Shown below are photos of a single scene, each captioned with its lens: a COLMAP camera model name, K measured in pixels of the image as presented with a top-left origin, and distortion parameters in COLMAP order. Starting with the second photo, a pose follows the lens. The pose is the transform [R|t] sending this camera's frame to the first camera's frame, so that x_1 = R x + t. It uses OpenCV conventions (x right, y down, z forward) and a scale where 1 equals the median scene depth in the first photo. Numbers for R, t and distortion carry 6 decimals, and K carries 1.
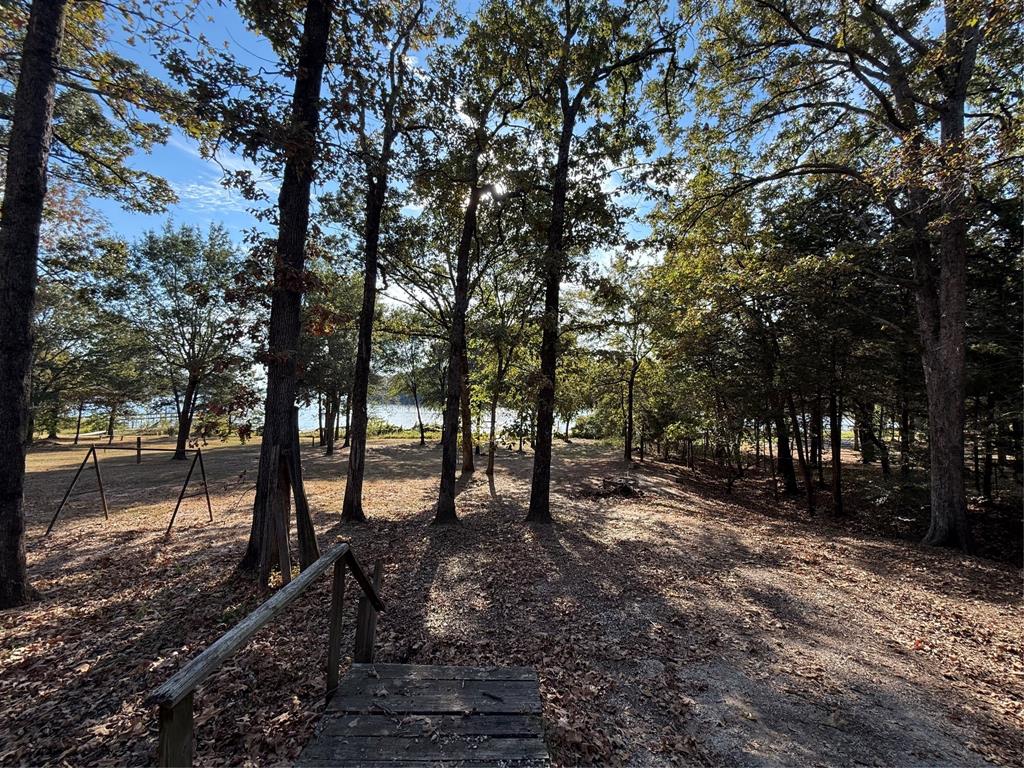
lens RADIAL K [[412.5, 0, 513.0], [0, 412.5, 384.3], [0, 0, 1]] dist [0.002841, -0.000335]
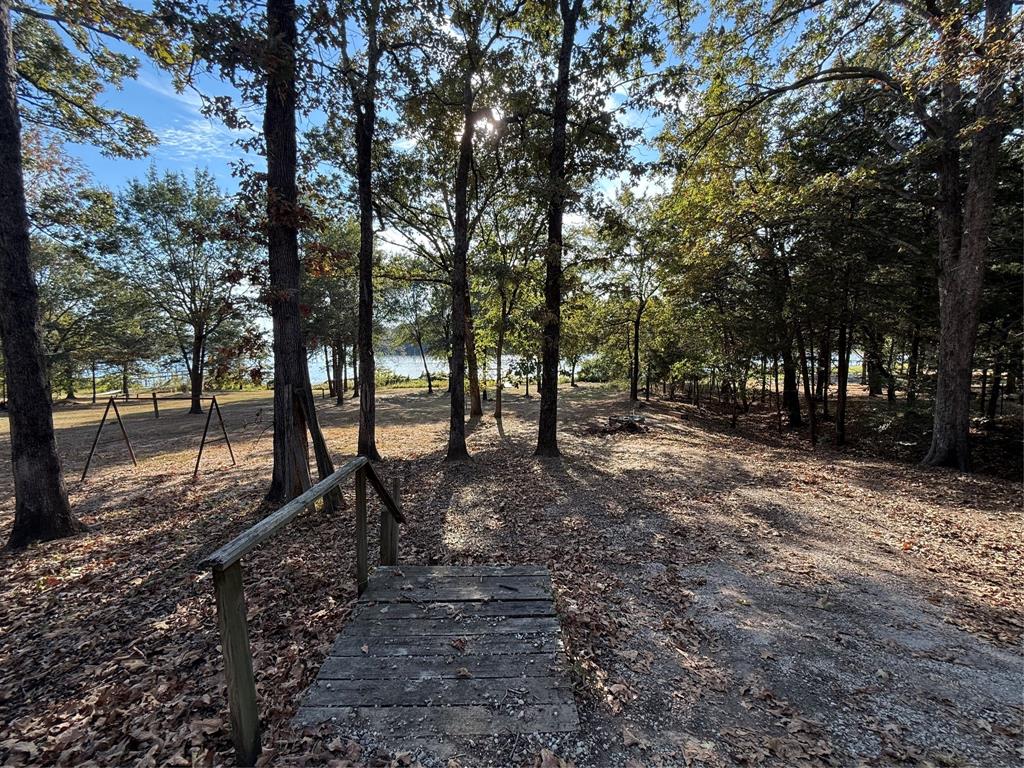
lens RADIAL K [[412.5, 0, 512.8], [0, 412.5, 385.5], [0, 0, 1]] dist [0.002841, -0.000335]
pose [[0.999324, -0.033086, -0.016040, -0.000576], [0.034881, 0.991047, 0.128875, 0.017671], [0.011632, -0.129347, 0.991531, -0.003975]]
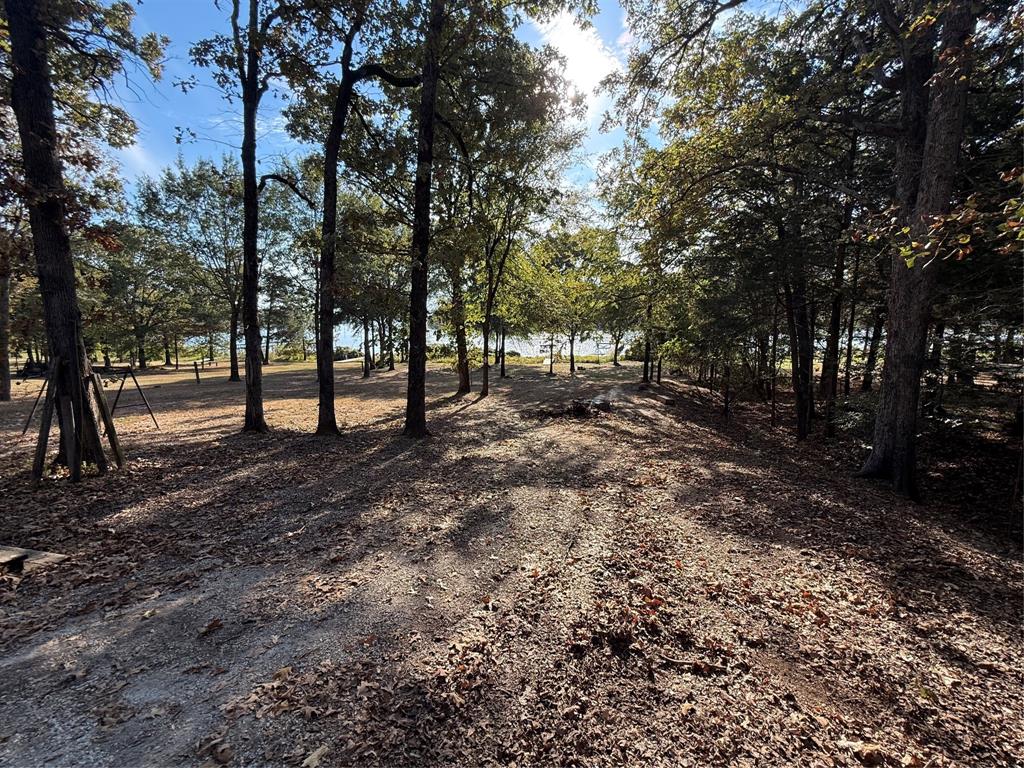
lens RADIAL K [[412.5, 0, 512.4], [0, 412.5, 390.9], [0, 0, 1]] dist [0.002841, -0.000335]
pose [[0.980174, 0.003380, -0.198108, 0.391084], [0.035421, 0.980759, 0.191983, 0.032193], [0.194945, -0.195194, 0.961195, 0.085085]]
